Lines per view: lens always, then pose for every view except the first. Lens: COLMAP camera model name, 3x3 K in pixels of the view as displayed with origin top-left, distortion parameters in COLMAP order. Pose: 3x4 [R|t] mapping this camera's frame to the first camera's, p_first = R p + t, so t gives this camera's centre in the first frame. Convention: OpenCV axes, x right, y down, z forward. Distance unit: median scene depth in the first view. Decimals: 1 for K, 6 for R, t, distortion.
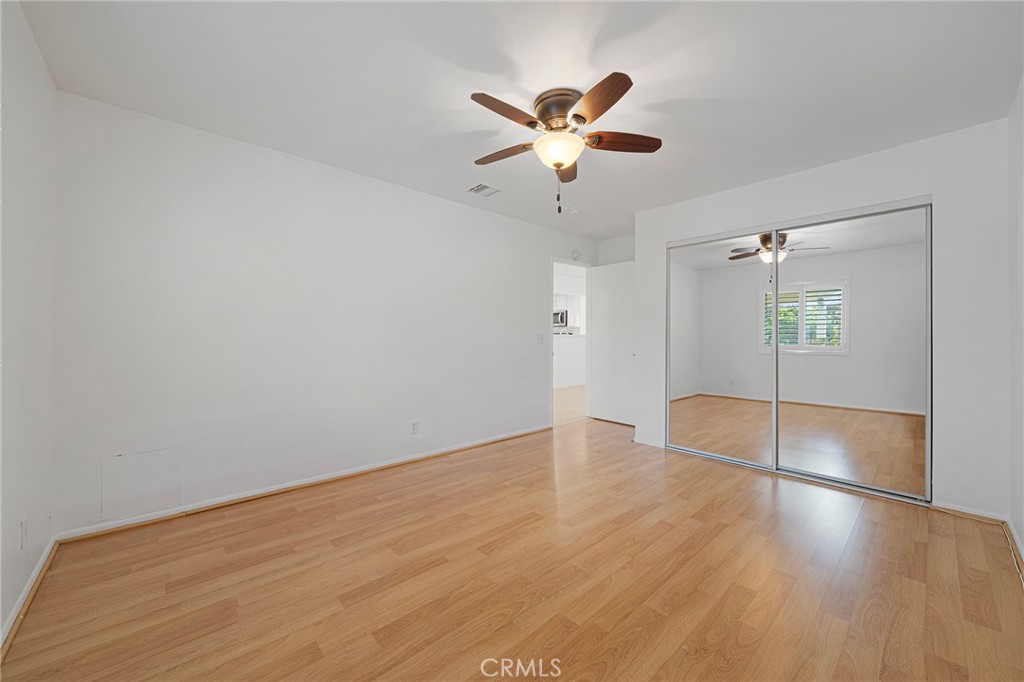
lens RADIAL K [[393.8, 0, 513.9], [0, 393.8, 334.9], [0, 0, 1]] dist [-0.000519, -0.000215]
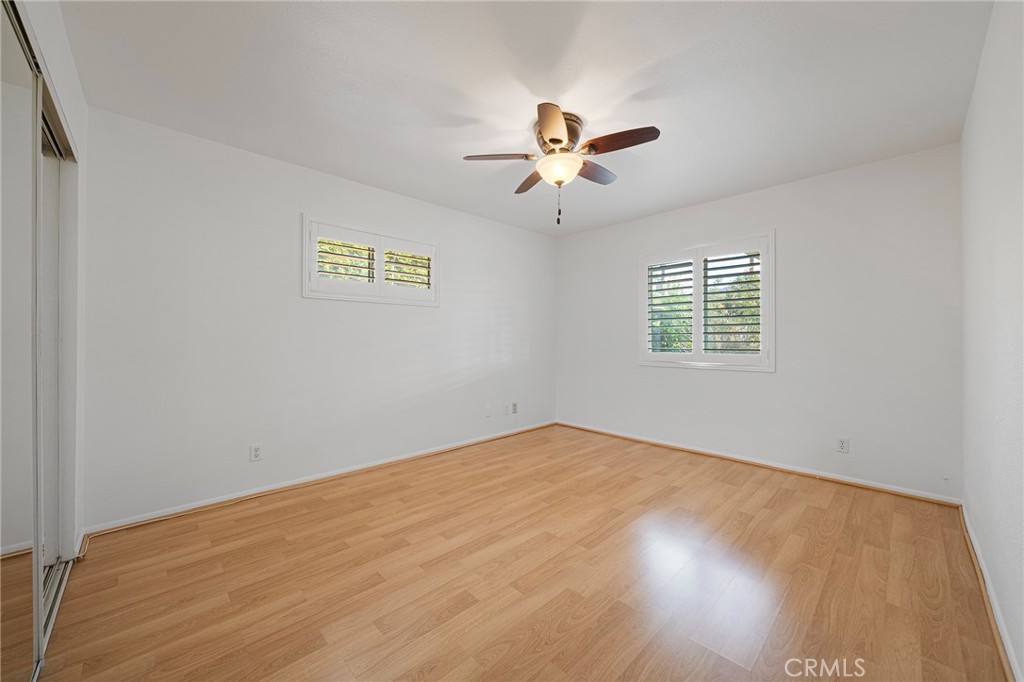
lens RADIAL K [[393.8, 0, 513.9], [0, 393.8, 334.9], [0, 0, 1]] dist [-0.000519, -0.000215]
pose [[-0.999451, -0.004418, -0.032839, 0.290390], [-0.004156, 0.999959, -0.008035, 0.003148], [0.032873, -0.007894, -0.999428, 2.214273]]
